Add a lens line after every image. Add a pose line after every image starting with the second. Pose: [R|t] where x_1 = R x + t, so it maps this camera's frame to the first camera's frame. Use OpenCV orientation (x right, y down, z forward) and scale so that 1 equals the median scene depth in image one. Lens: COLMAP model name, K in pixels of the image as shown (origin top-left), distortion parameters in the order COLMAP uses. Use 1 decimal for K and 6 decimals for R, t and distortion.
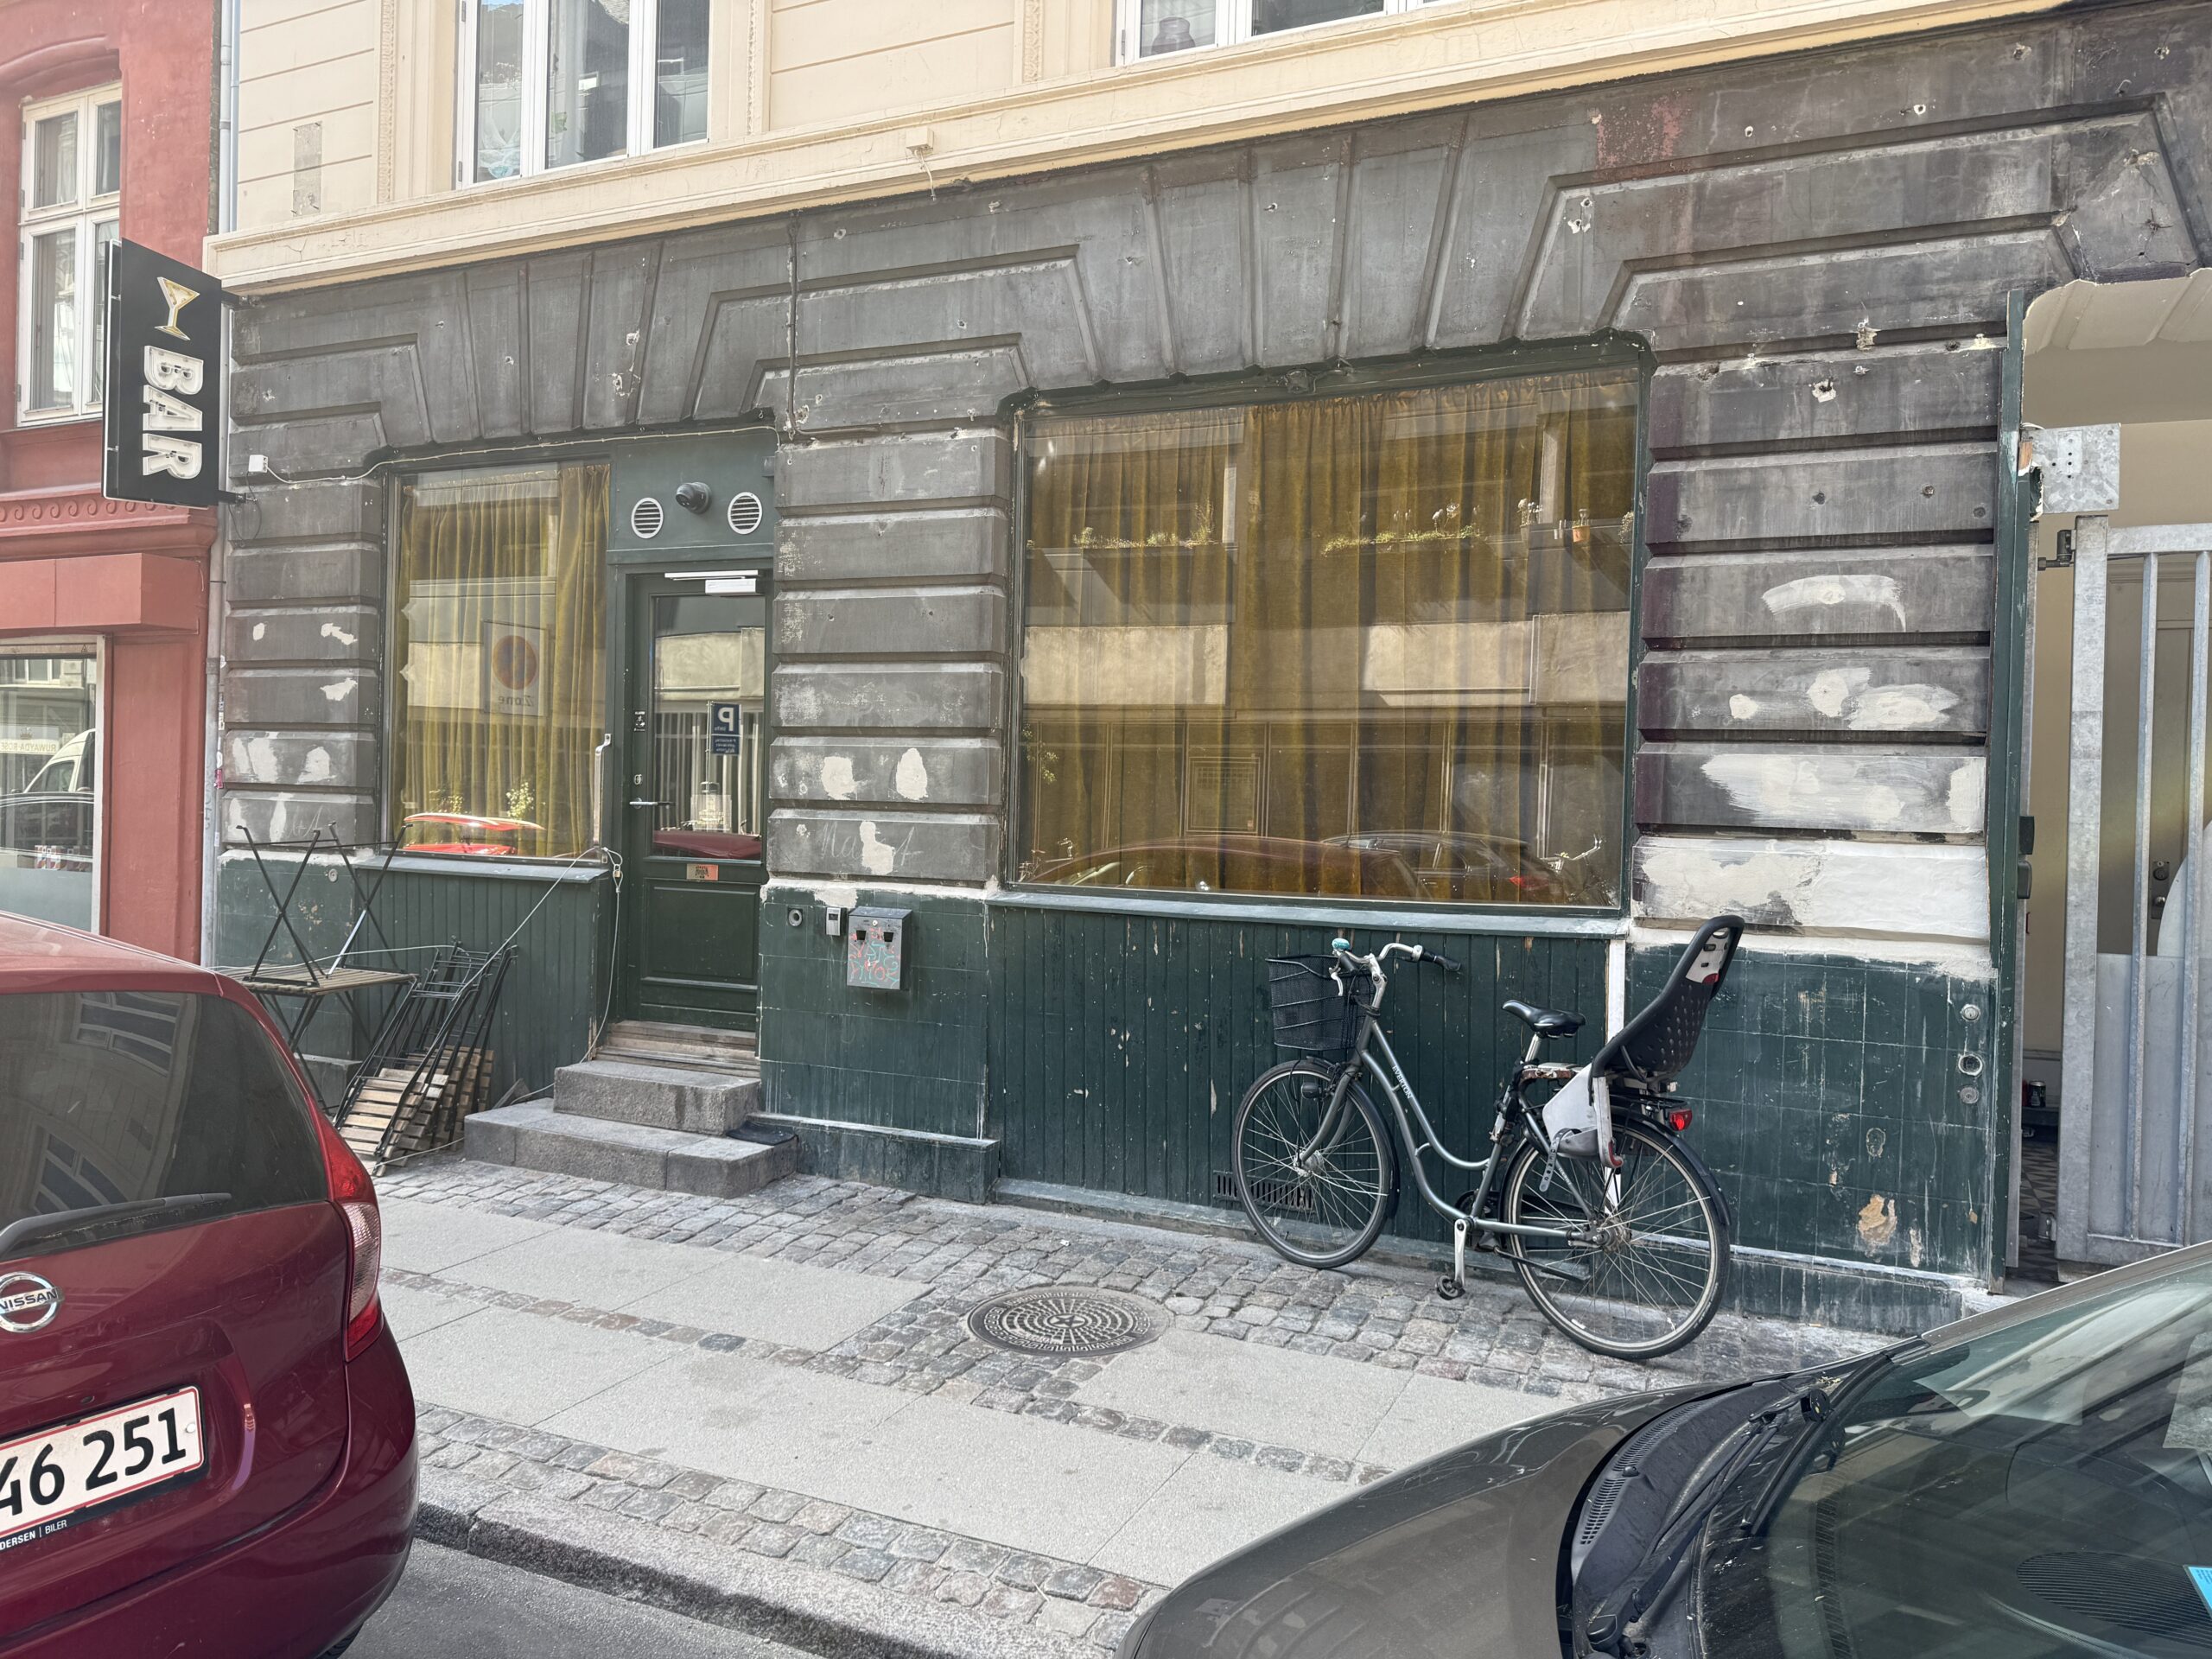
lens RADIAL K [[1577.7, 0, 1109.0], [0, 1577.7, 820.0], [0, 0, 1]] dist [0.032240, -0.036638]
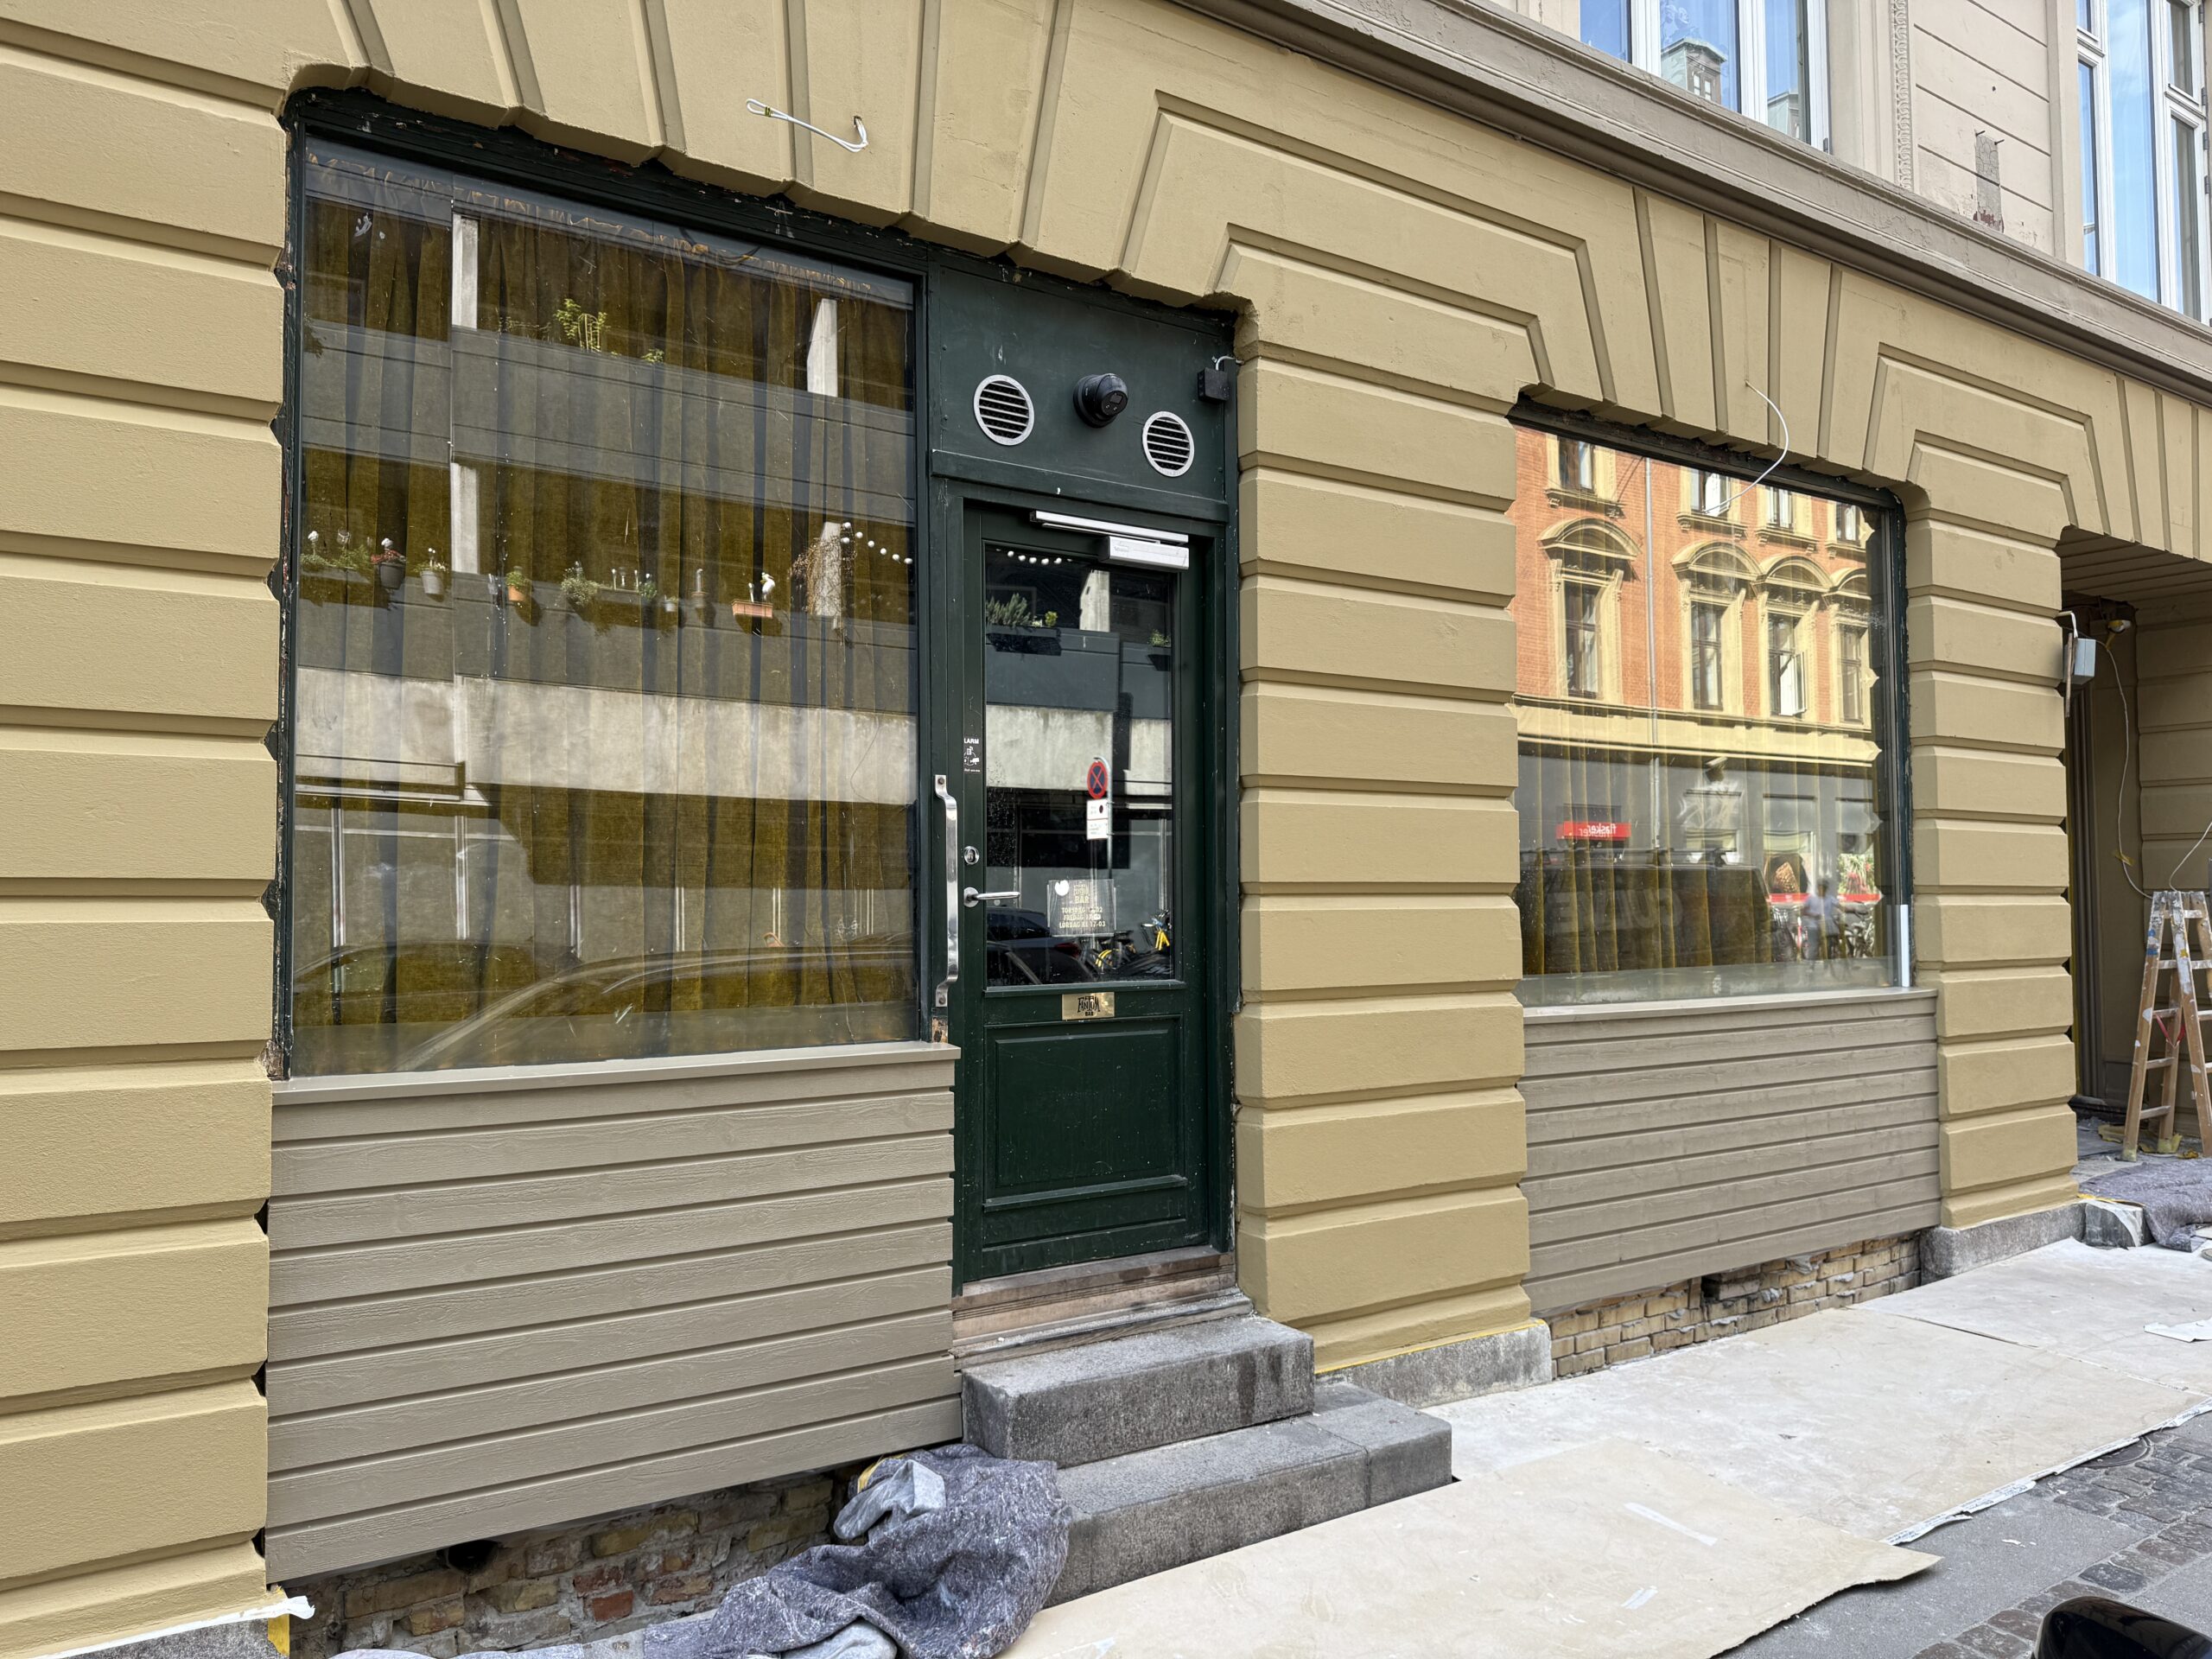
lens RADIAL K [[1577.7, 0, 1093.8], [0, 1577.7, 817.1], [0, 0, 1]] dist [0.032240, -0.036638]
pose [[0.536094, 0.016173, 0.844003, -0.835657], [0.033463, 0.998623, -0.040391, -0.016525], [-0.843495, 0.049896, 0.534815, 0.722613]]
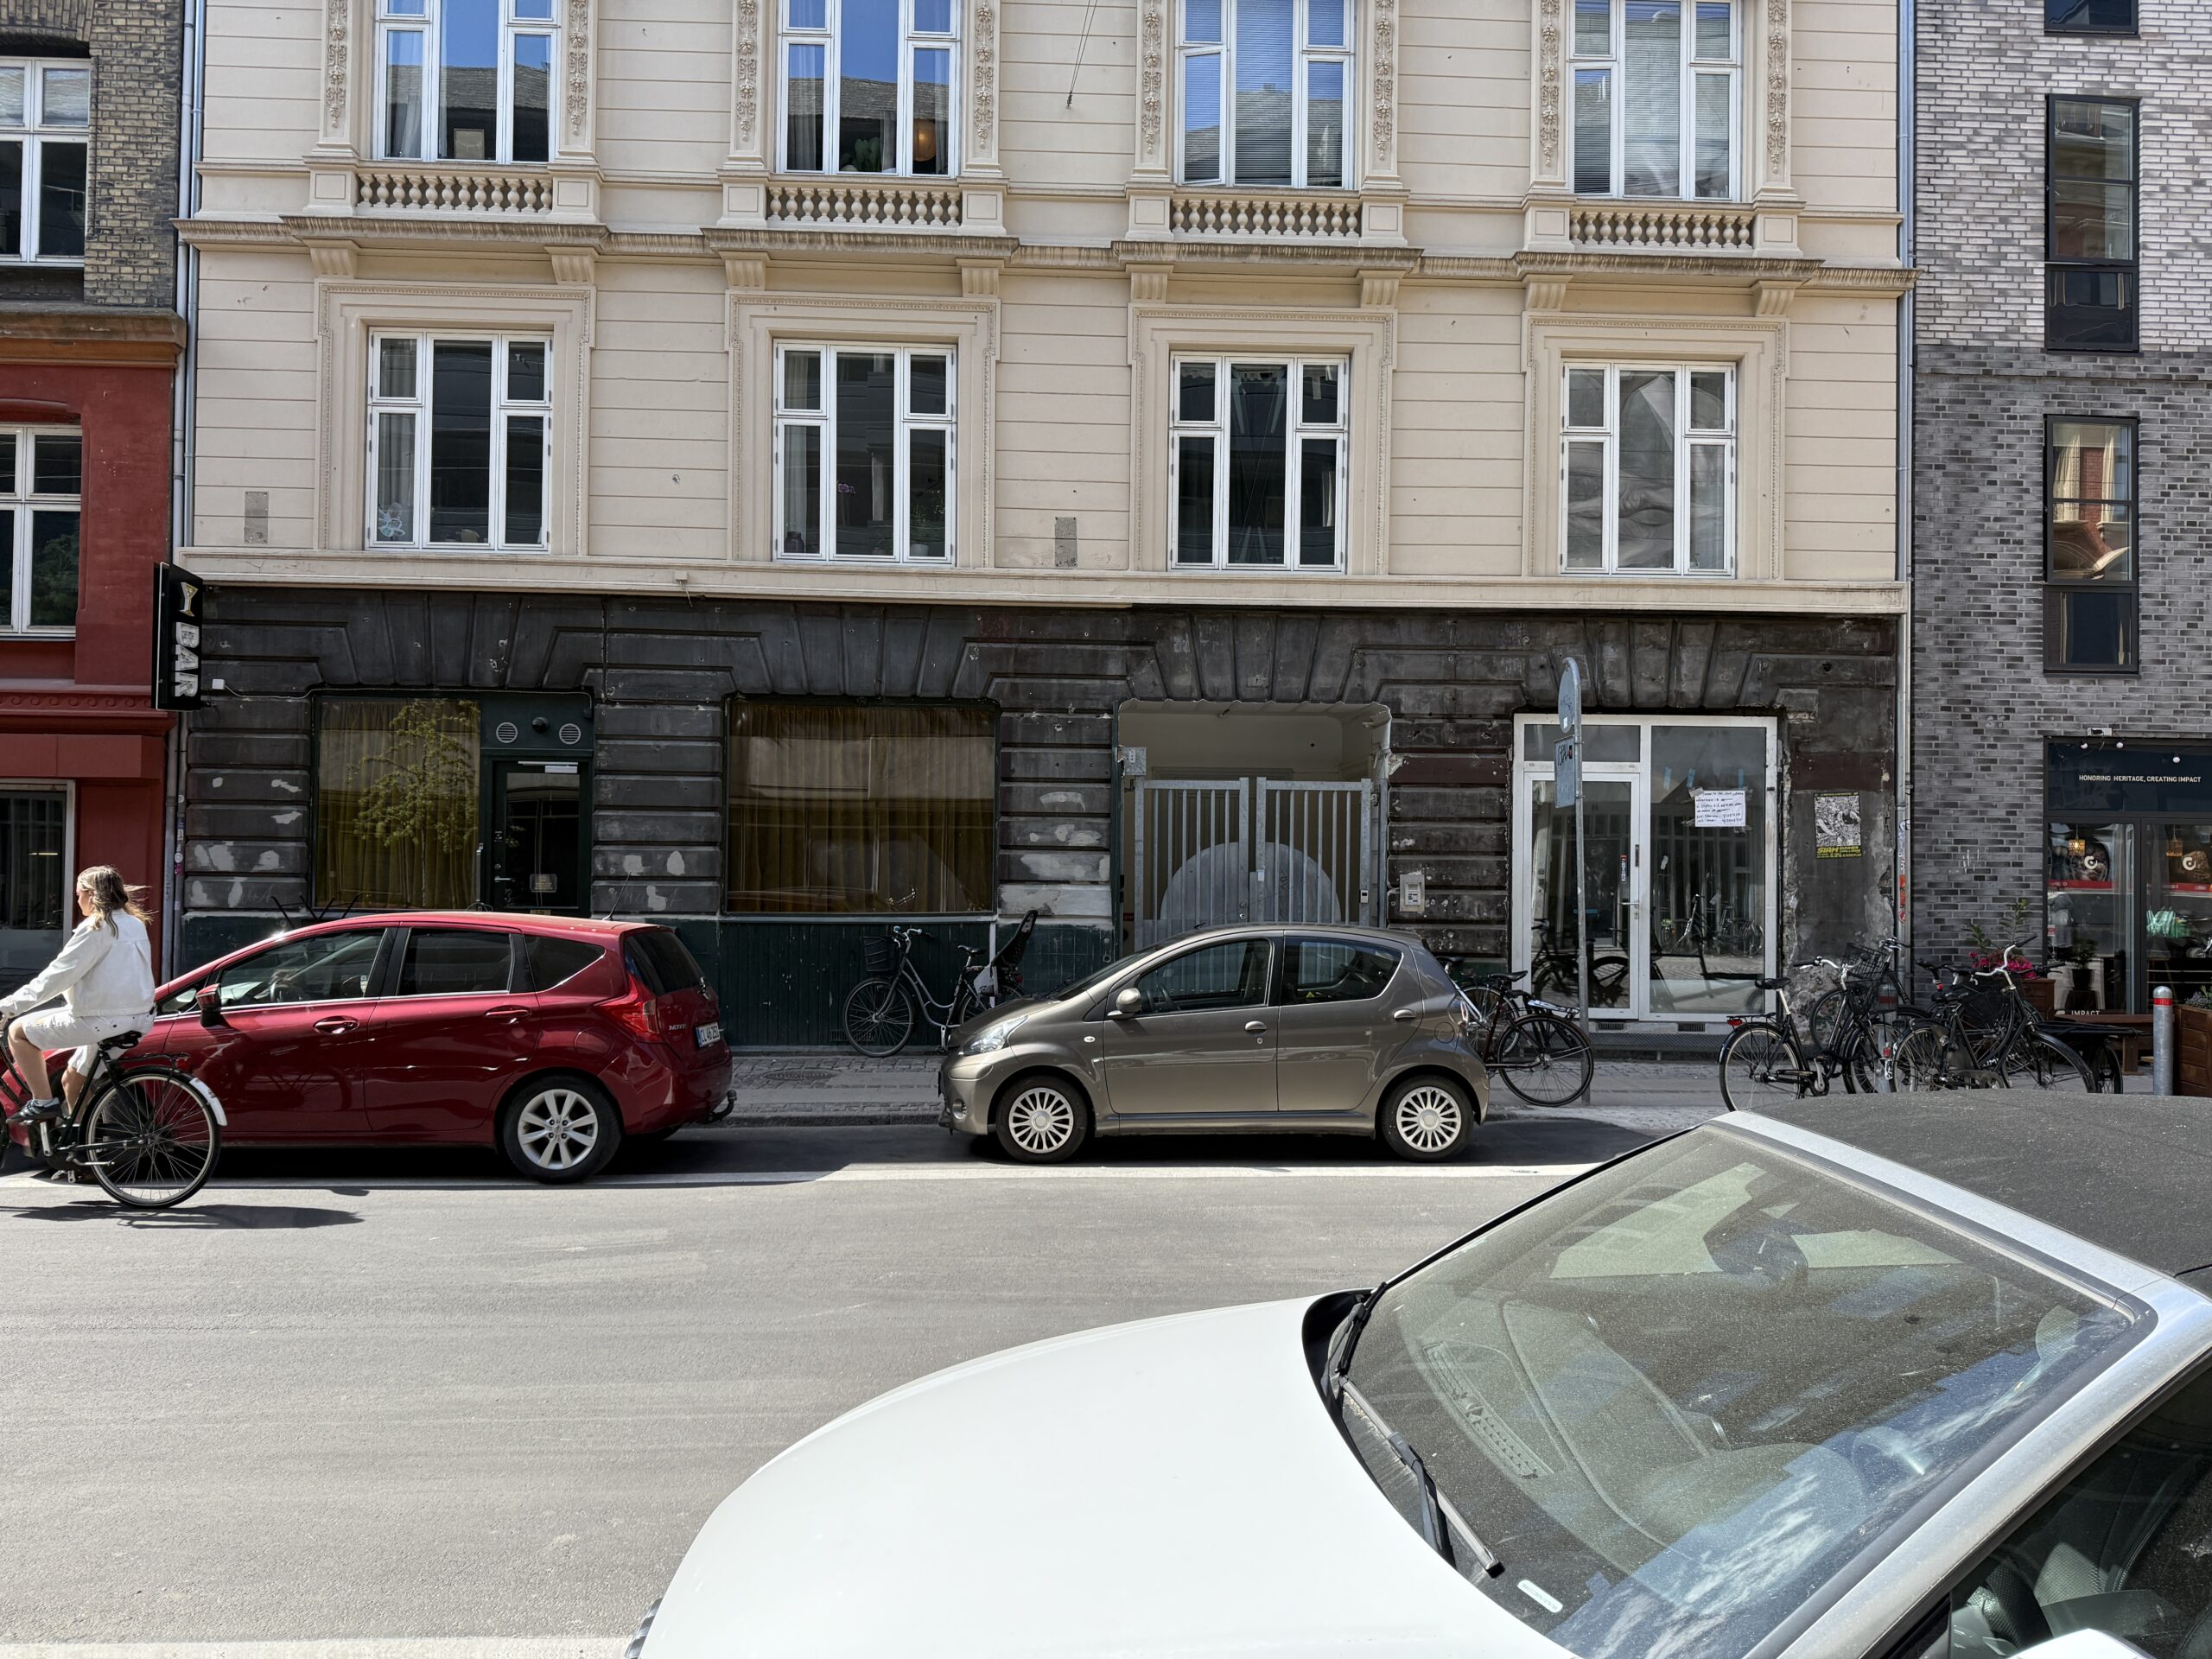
lens RADIAL K [[1577.7, 0, 1107.6], [0, 1577.7, 836.7], [0, 0, 1]] dist [0.032240, -0.036638]
pose [[0.895250, -0.006858, 0.445511, -0.541381], [0.018903, 0.999566, -0.022600, -0.005227], [-0.445163, 0.028654, 0.894991, -1.157937]]
